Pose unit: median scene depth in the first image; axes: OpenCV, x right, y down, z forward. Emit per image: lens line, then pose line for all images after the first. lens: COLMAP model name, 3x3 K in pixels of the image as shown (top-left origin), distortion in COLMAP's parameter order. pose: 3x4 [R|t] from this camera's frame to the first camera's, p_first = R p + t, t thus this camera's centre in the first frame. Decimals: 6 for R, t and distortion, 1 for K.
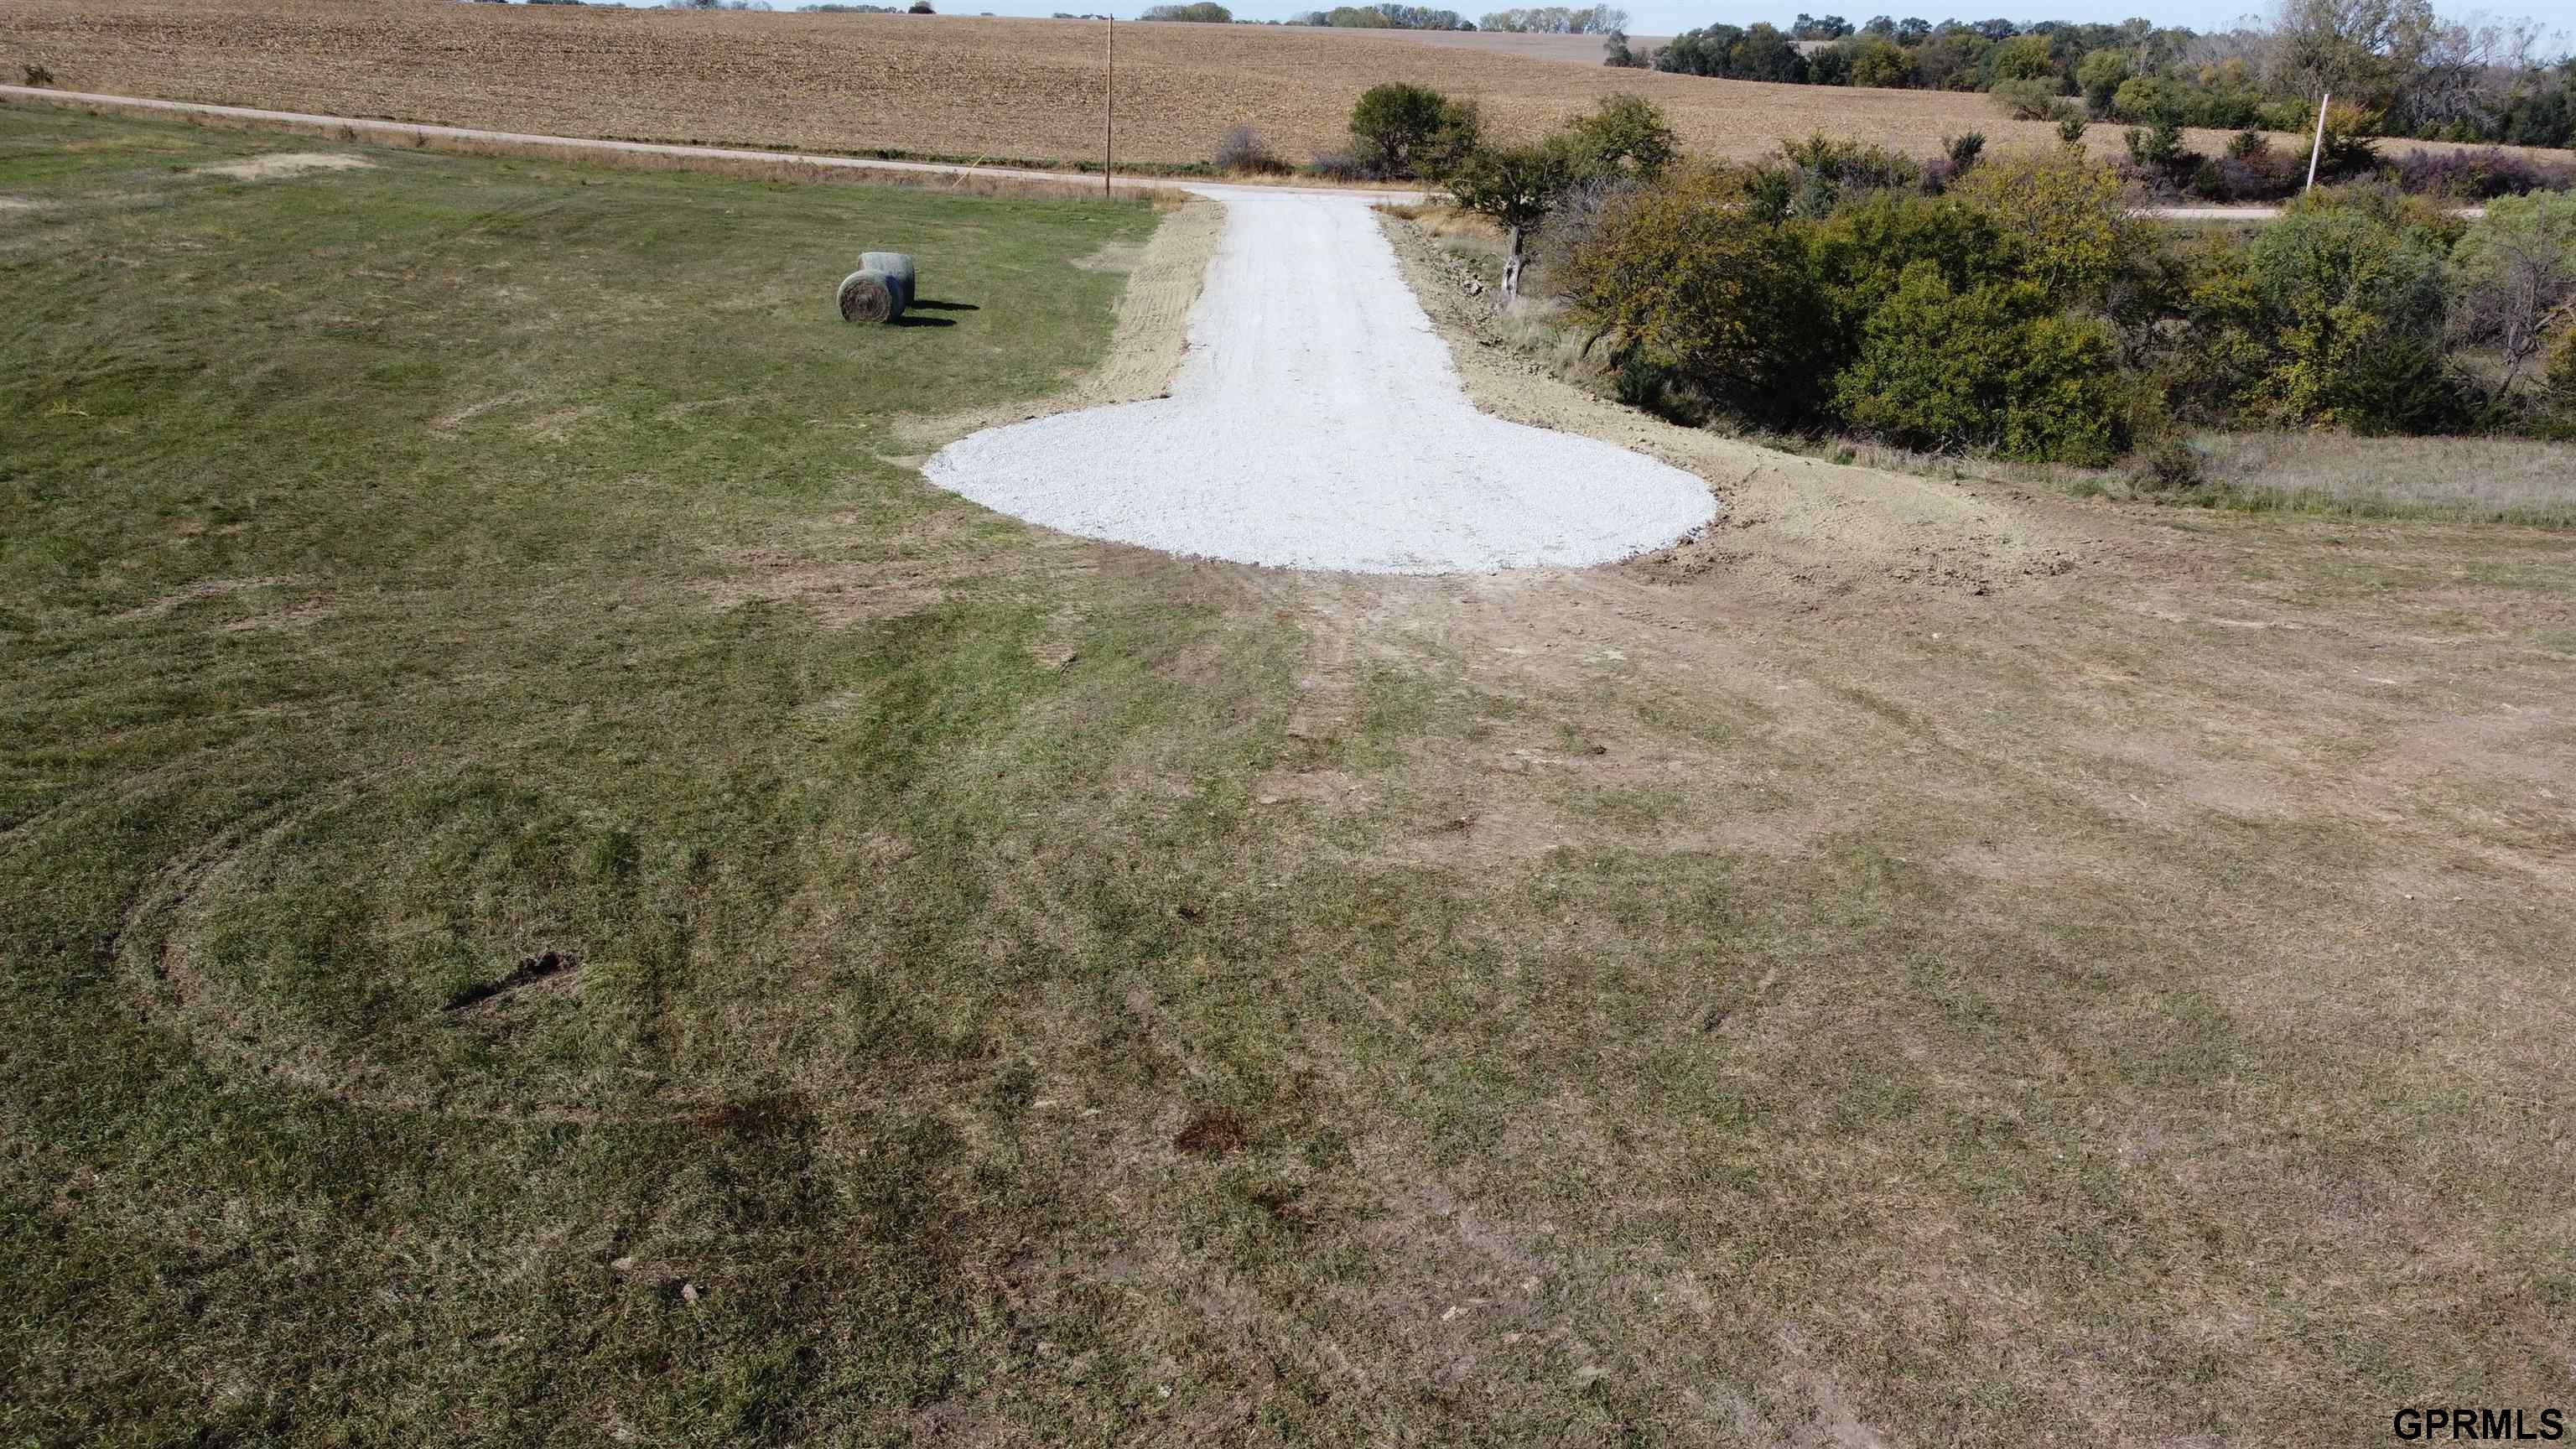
lens RADIAL K [[1947.8, 0, 1275.7], [0, 1947.8, 731.3], [0, 0, 1]] dist [0.000004, -0.005367]
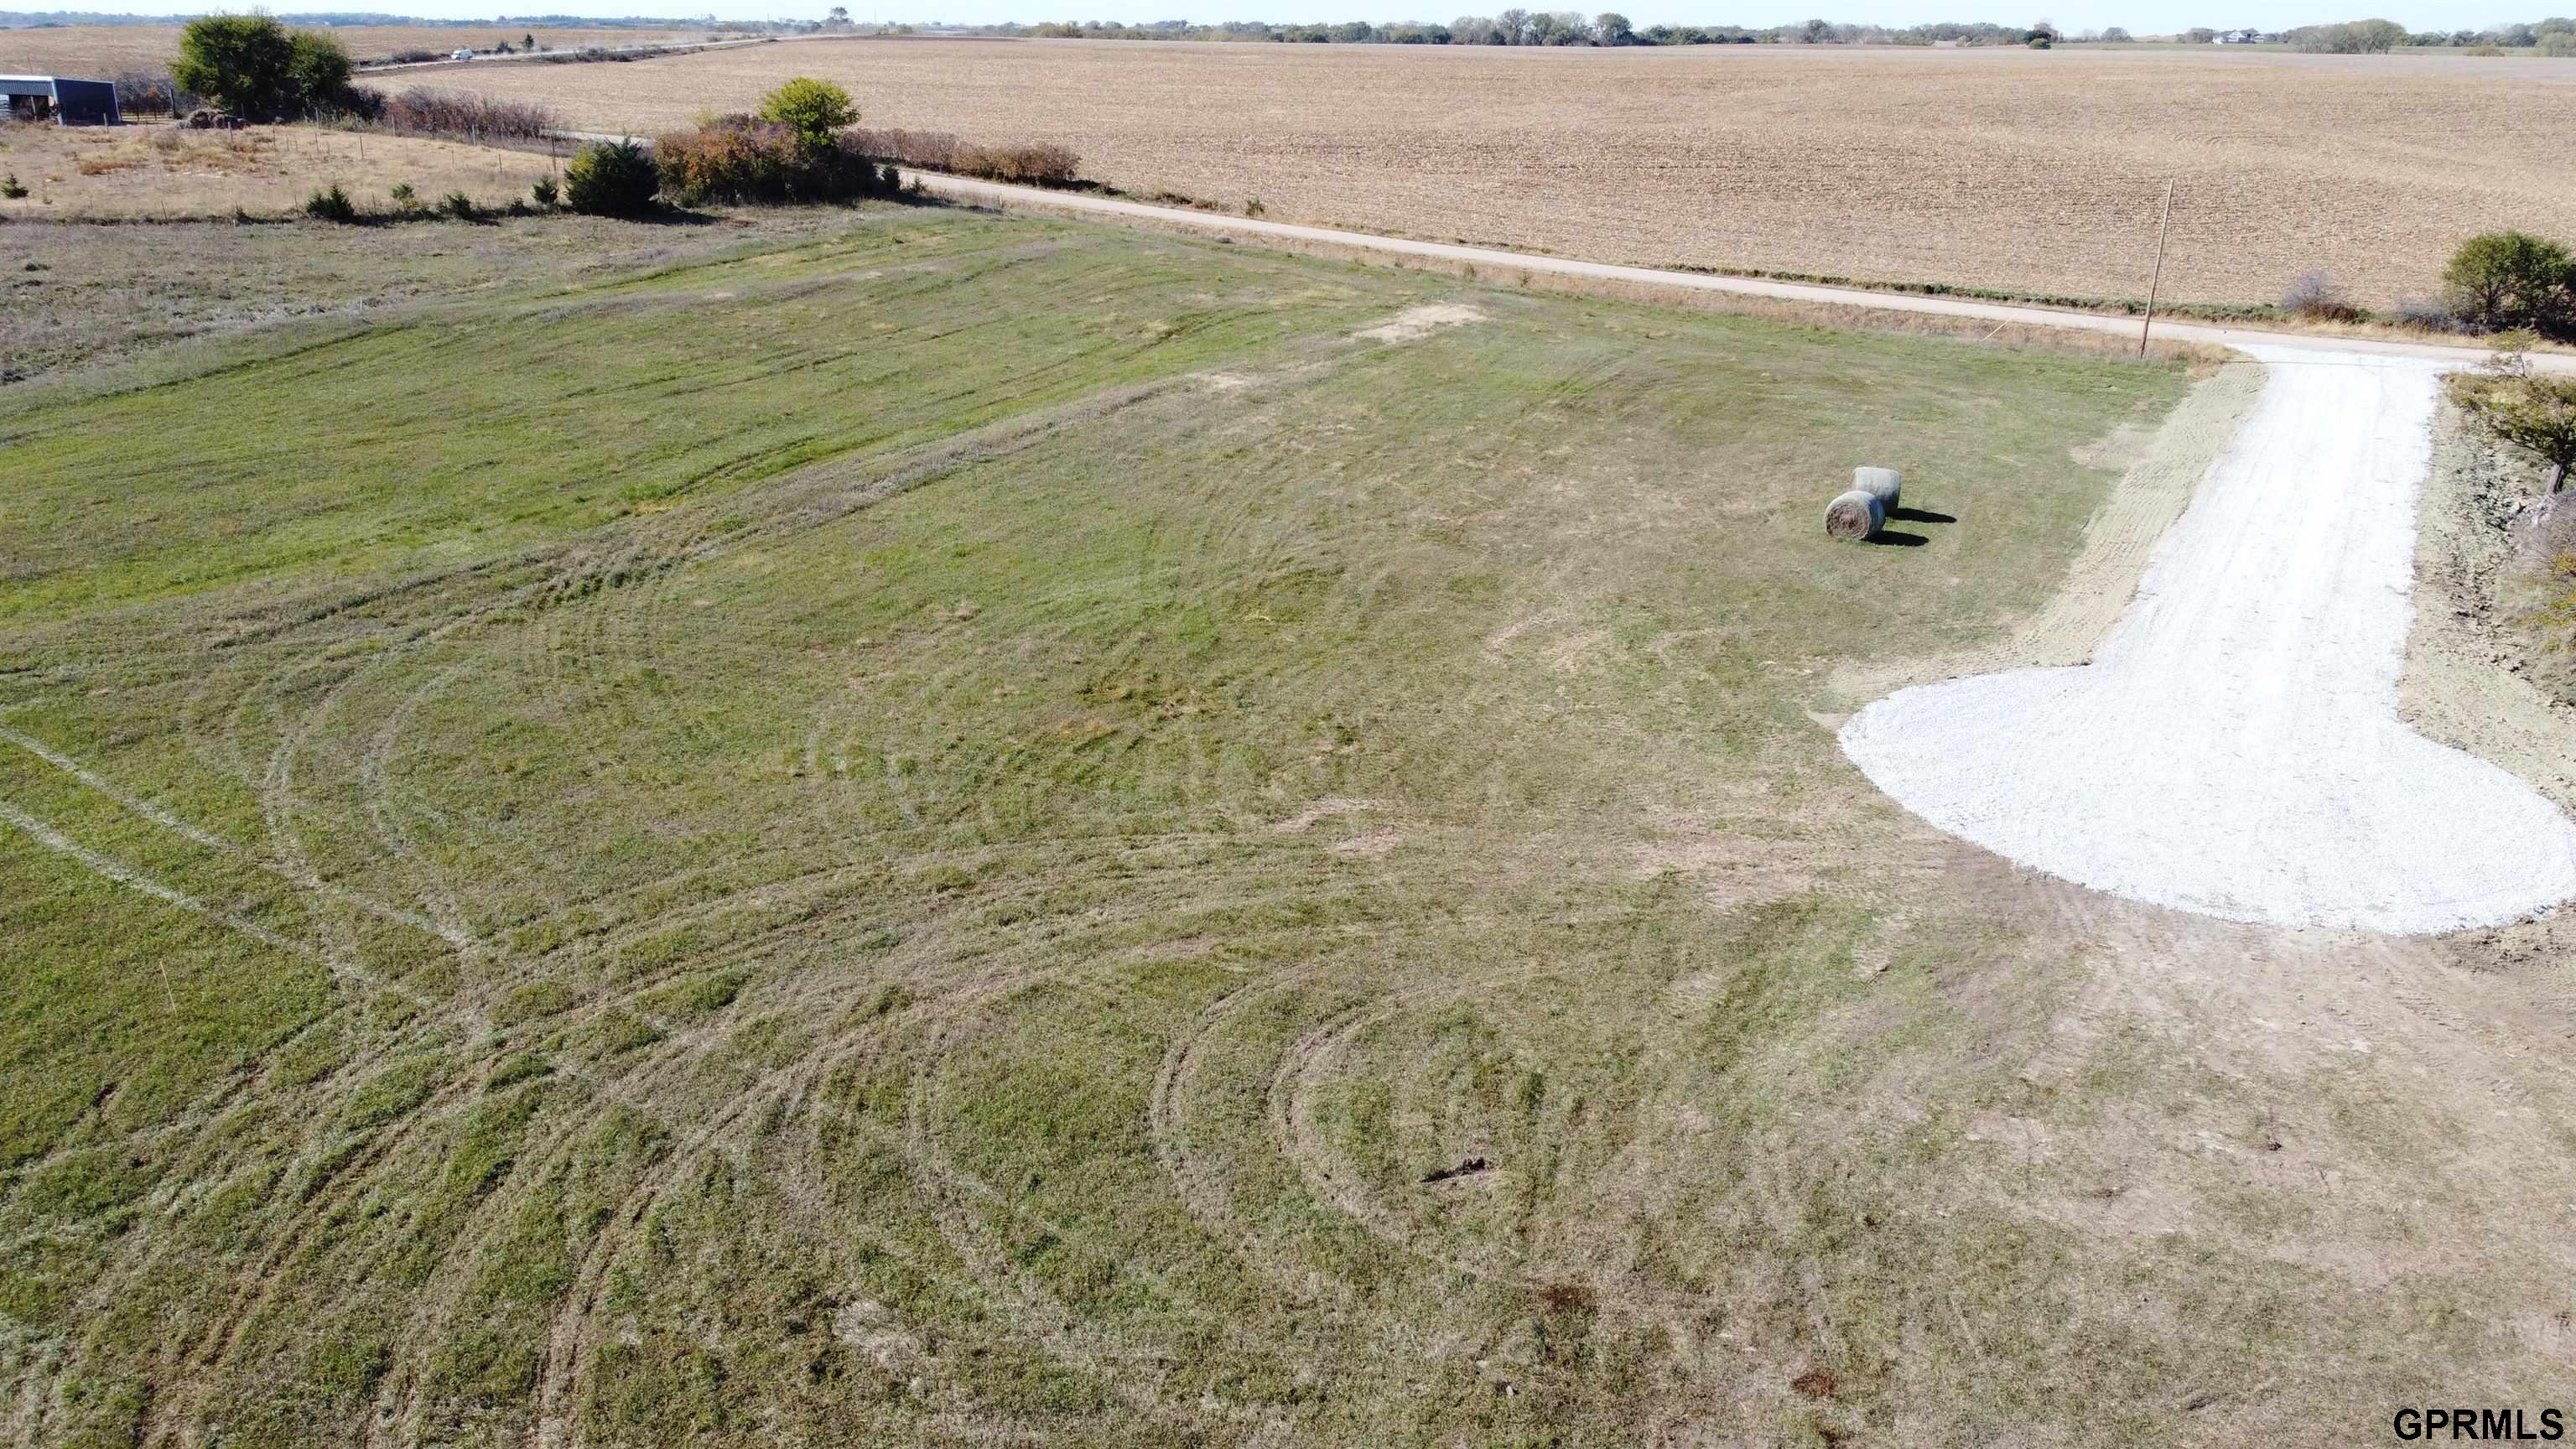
lens RADIAL K [[1947.8, 0, 1276.9], [0, 1947.8, 721.5], [0, 0, 1]] dist [0.000004, -0.005367]
pose [[0.865100, 0.147731, -0.479352, 0.155579], [-0.152479, 0.987873, 0.029269, -0.184075], [0.477863, 0.047771, 0.877135, -0.400321]]
